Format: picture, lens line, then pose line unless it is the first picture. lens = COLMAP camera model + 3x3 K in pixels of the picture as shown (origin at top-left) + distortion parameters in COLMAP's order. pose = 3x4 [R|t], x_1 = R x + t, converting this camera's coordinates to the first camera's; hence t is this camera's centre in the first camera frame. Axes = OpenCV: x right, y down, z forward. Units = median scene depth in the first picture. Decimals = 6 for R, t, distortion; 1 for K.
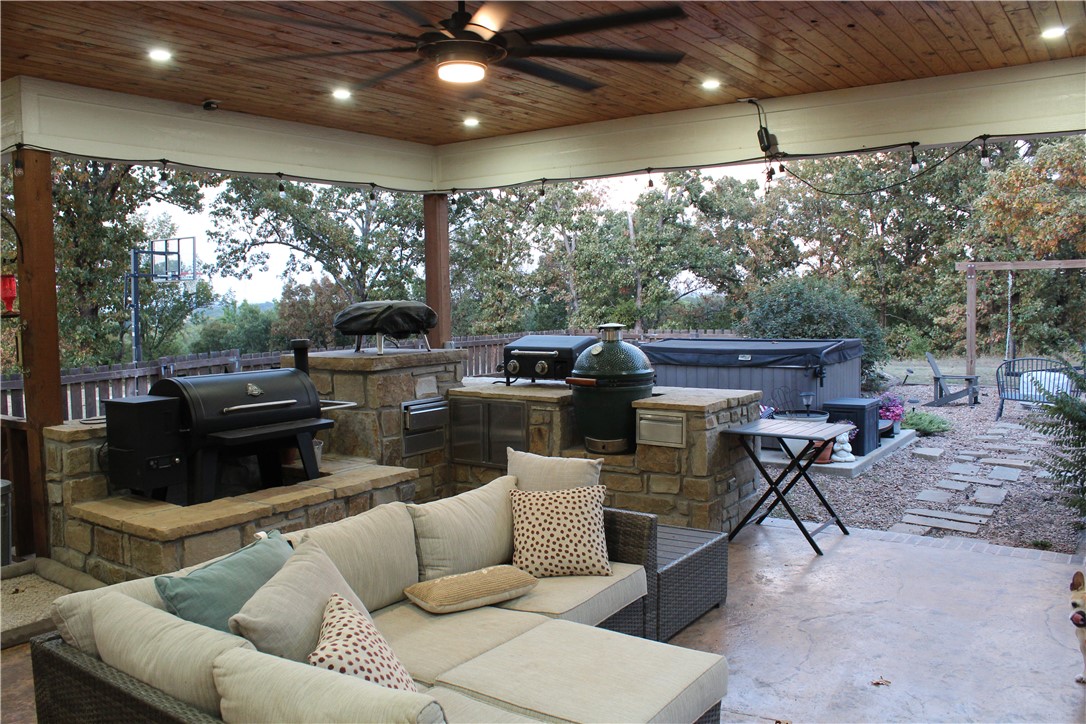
lens RADIAL K [[905.6, 0, 542.2], [0, 905.6, 363.4], [0, 0, 1]] dist [-0.133346, 0.098780]
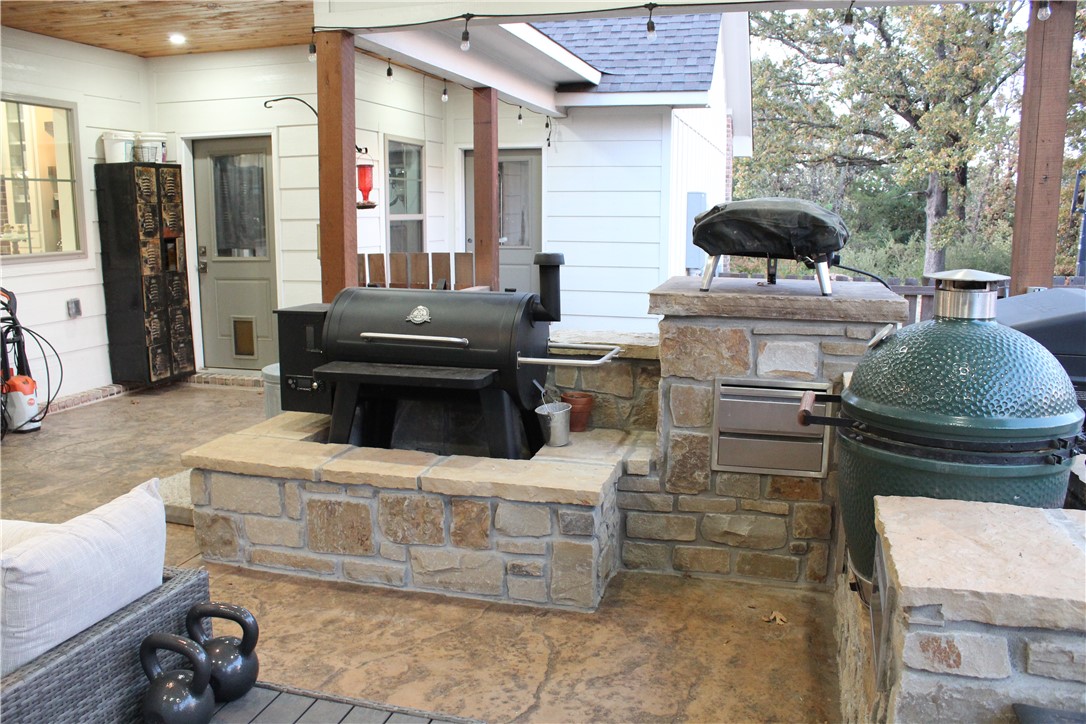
lens RADIAL K [[905.6, 0, 542.5], [0, 905.6, 362.4], [0, 0, 1]] dist [-0.133346, 0.098780]
pose [[0.324764, 0.178198, -0.928856, 0.340766], [-0.075499, 0.983841, 0.162350, -0.050733], [0.942777, 0.017402, 0.332970, 0.703362]]
